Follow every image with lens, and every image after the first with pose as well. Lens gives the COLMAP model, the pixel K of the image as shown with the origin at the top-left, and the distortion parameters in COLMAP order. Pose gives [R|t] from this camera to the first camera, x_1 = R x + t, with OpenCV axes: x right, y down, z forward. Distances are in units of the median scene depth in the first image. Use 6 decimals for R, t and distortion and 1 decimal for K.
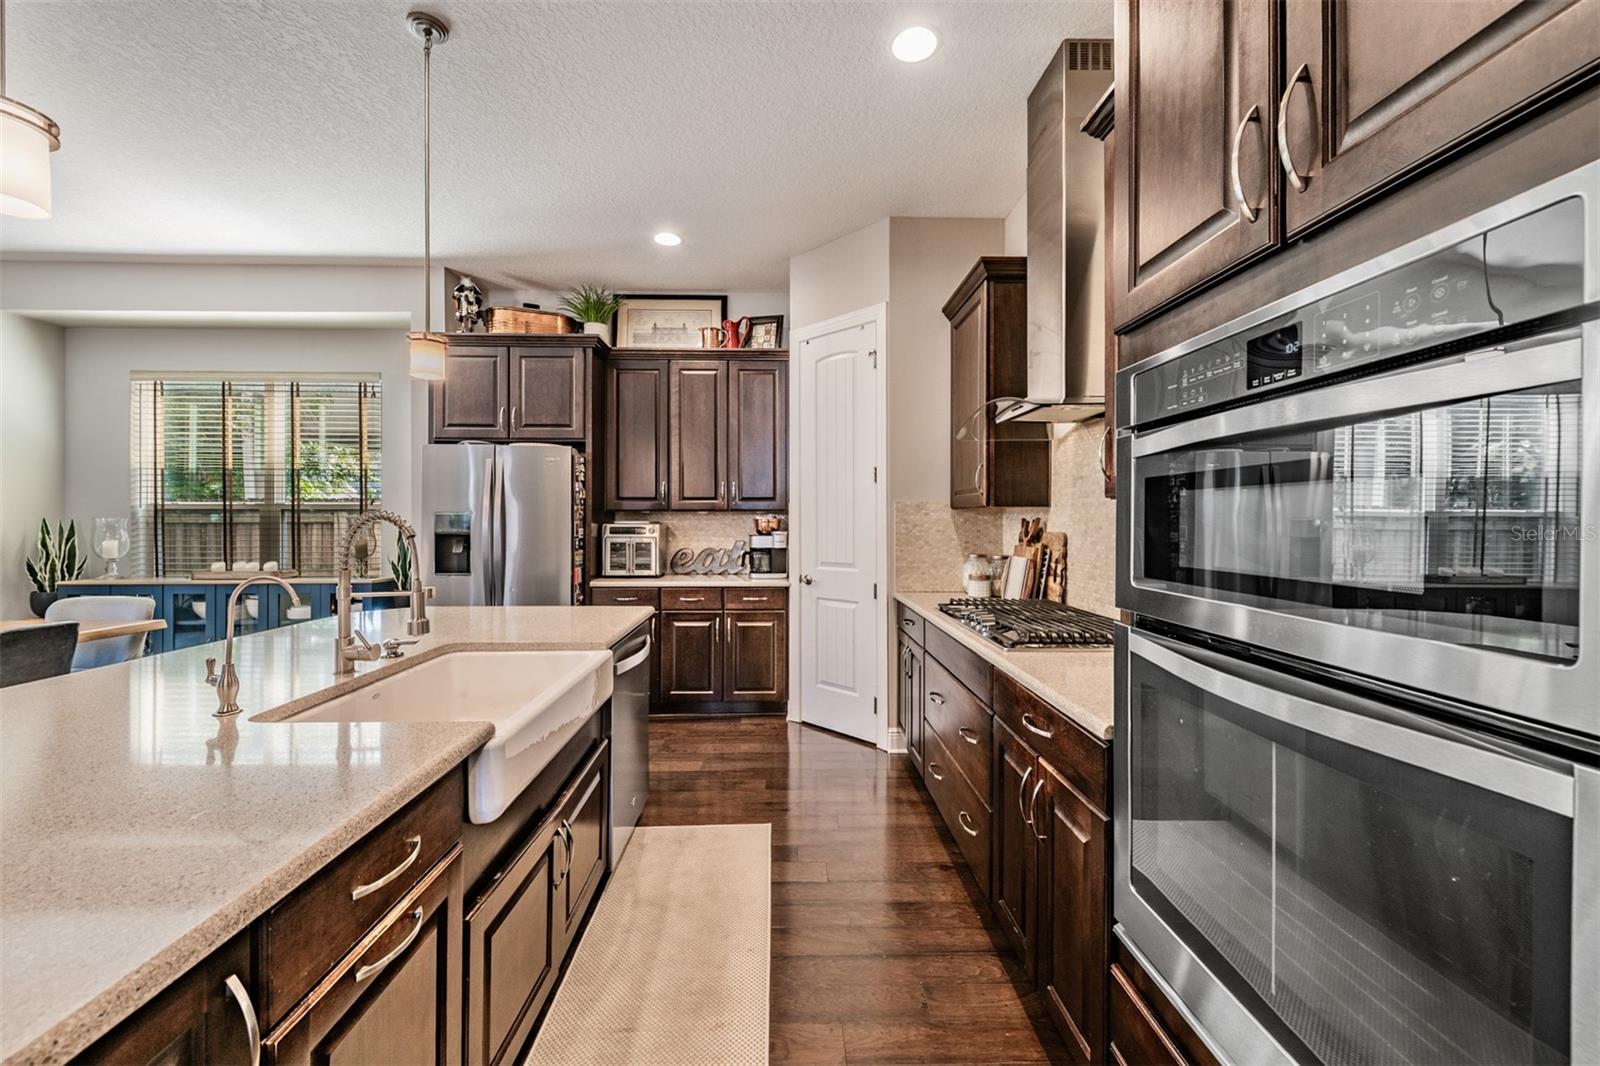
lens RADIAL K [[634.0, 0, 800.5], [0, 634.0, 525.2], [0, 0, 1]] dist [-0.010640, 0.000109]
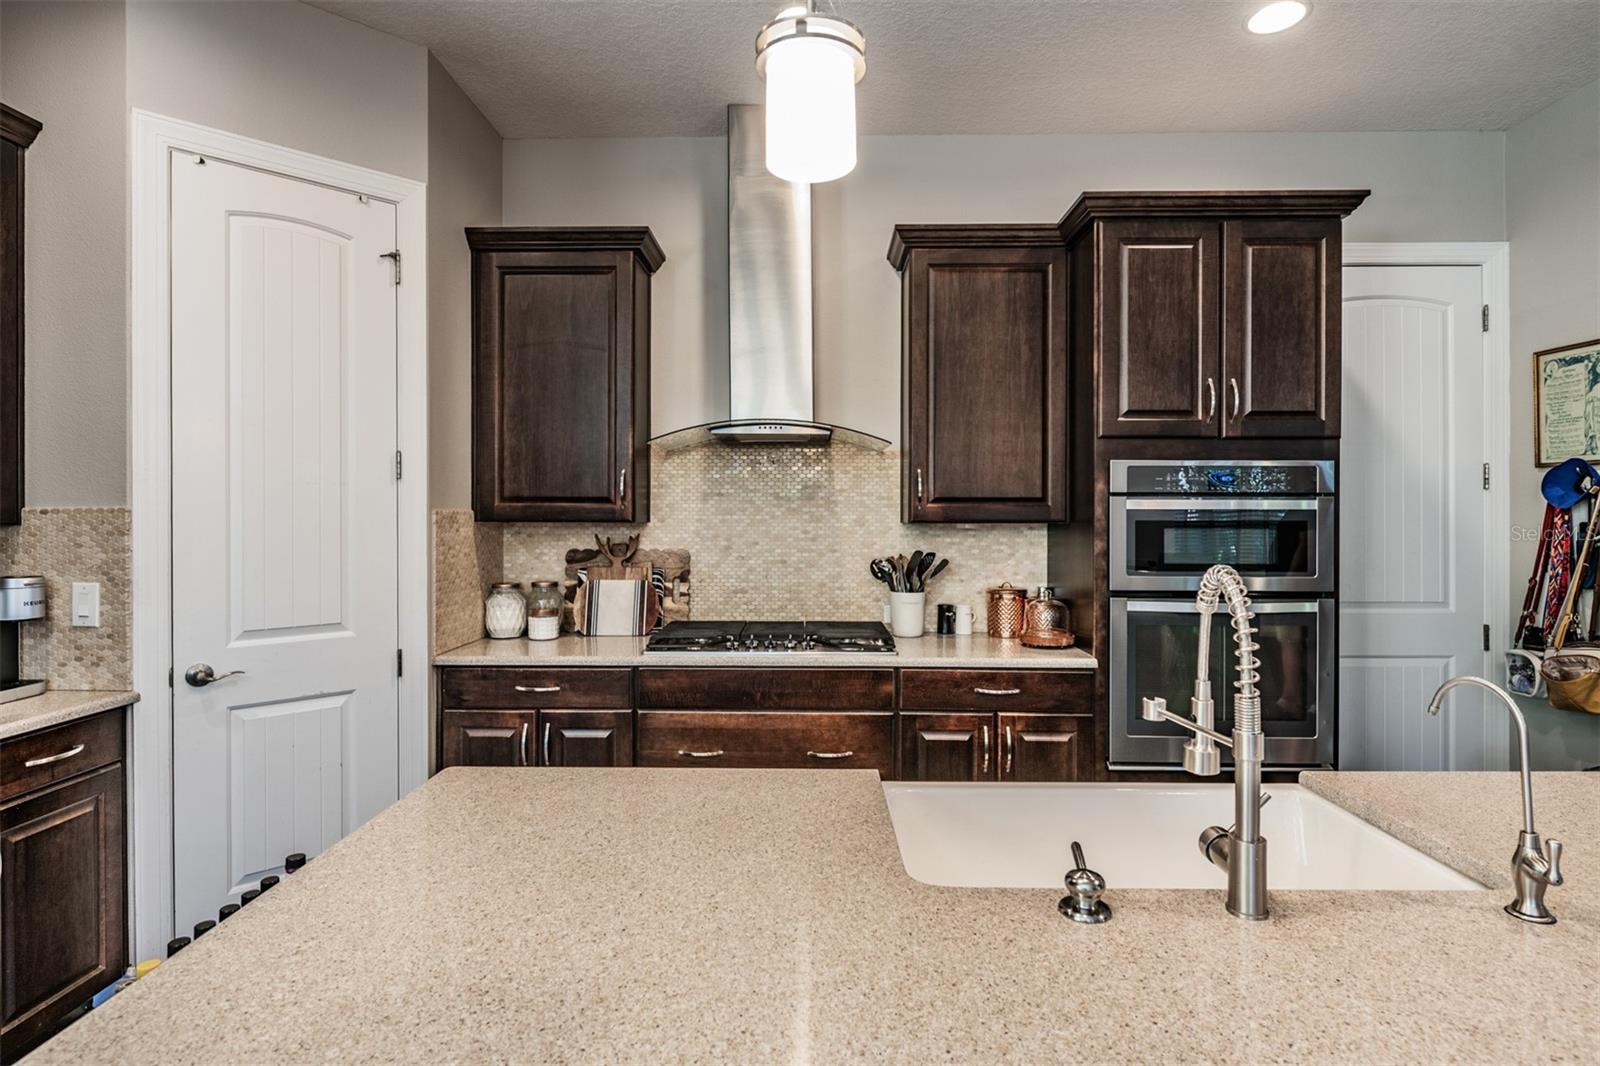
lens RADIAL K [[804.4, 0, 798.3], [0, 804.4, 519.8], [0, 0, 1]] dist [0.001713, -0.001057]
pose [[0.060347, -0.007854, 0.998147, -0.499460], [0.007020, 0.999948, 0.007444, -0.025839], [-0.998153, 0.006558, 0.060399, 0.483408]]
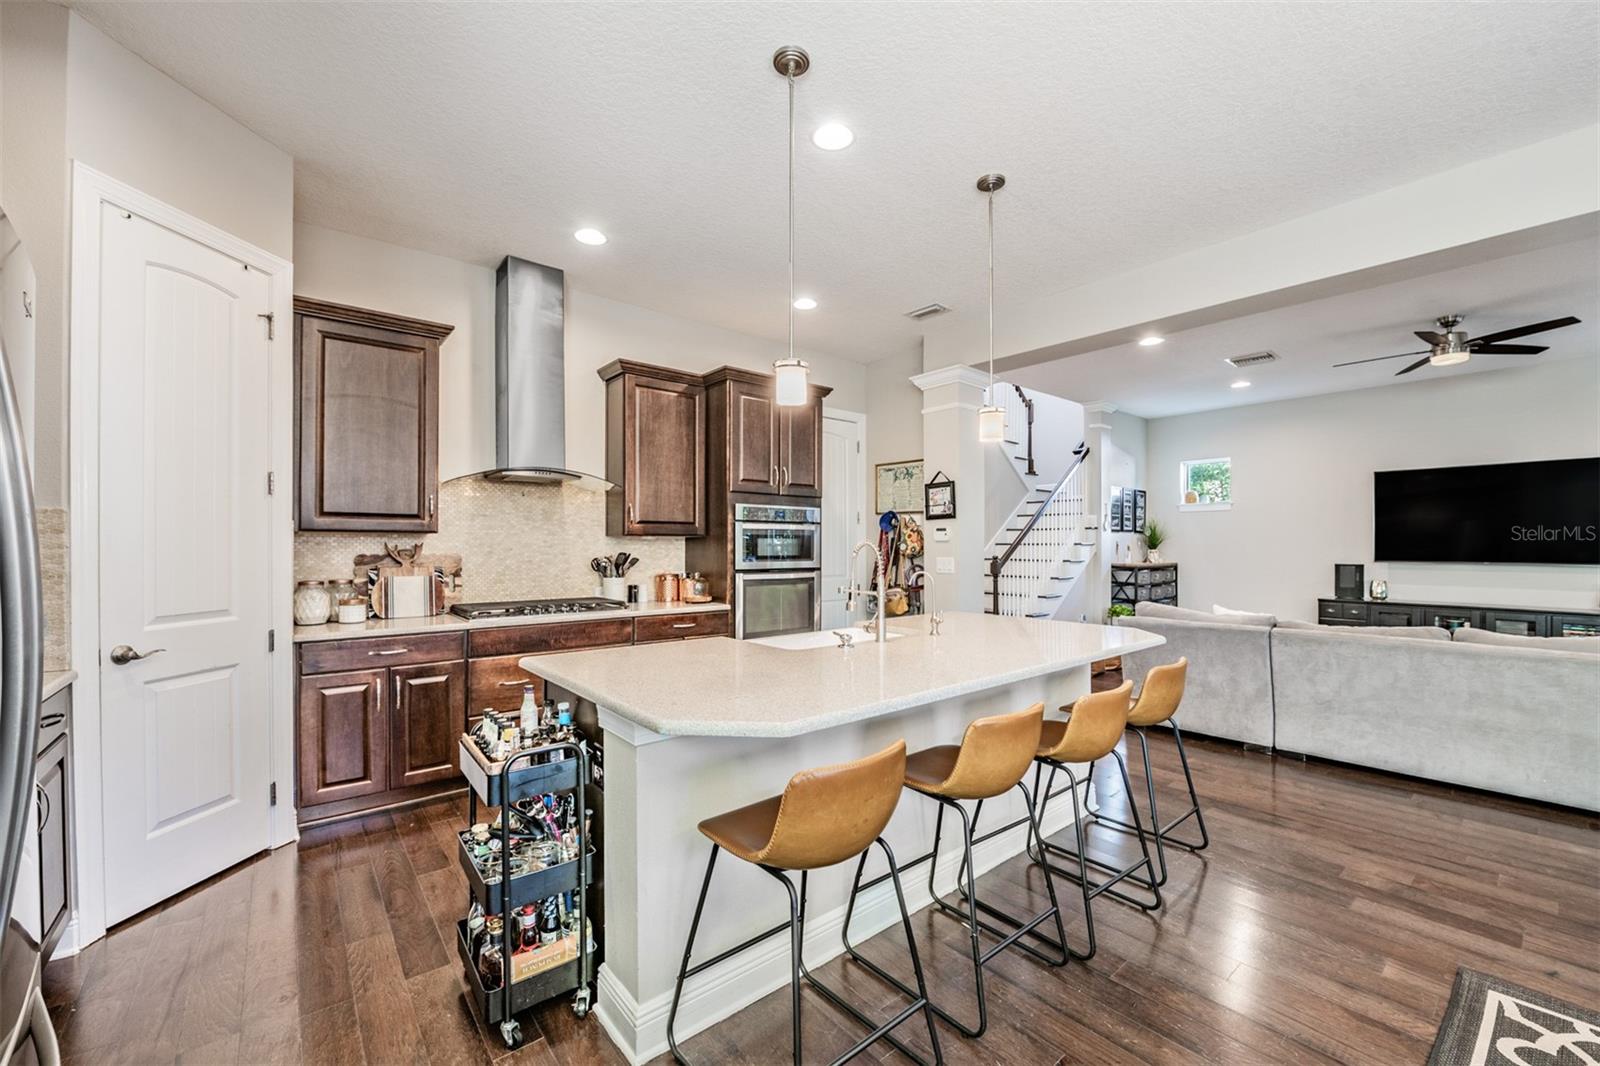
lens RADIAL K [[634.0, 0, 794.9], [0, 634.0, 547.8], [0, 0, 1]] dist [-0.010640, 0.000109]
pose [[-0.599436, -0.005994, 0.800400, -0.690716], [0.003441, 0.999943, 0.010066, -0.007312], [-0.800415, 0.008788, -0.599381, 0.788496]]
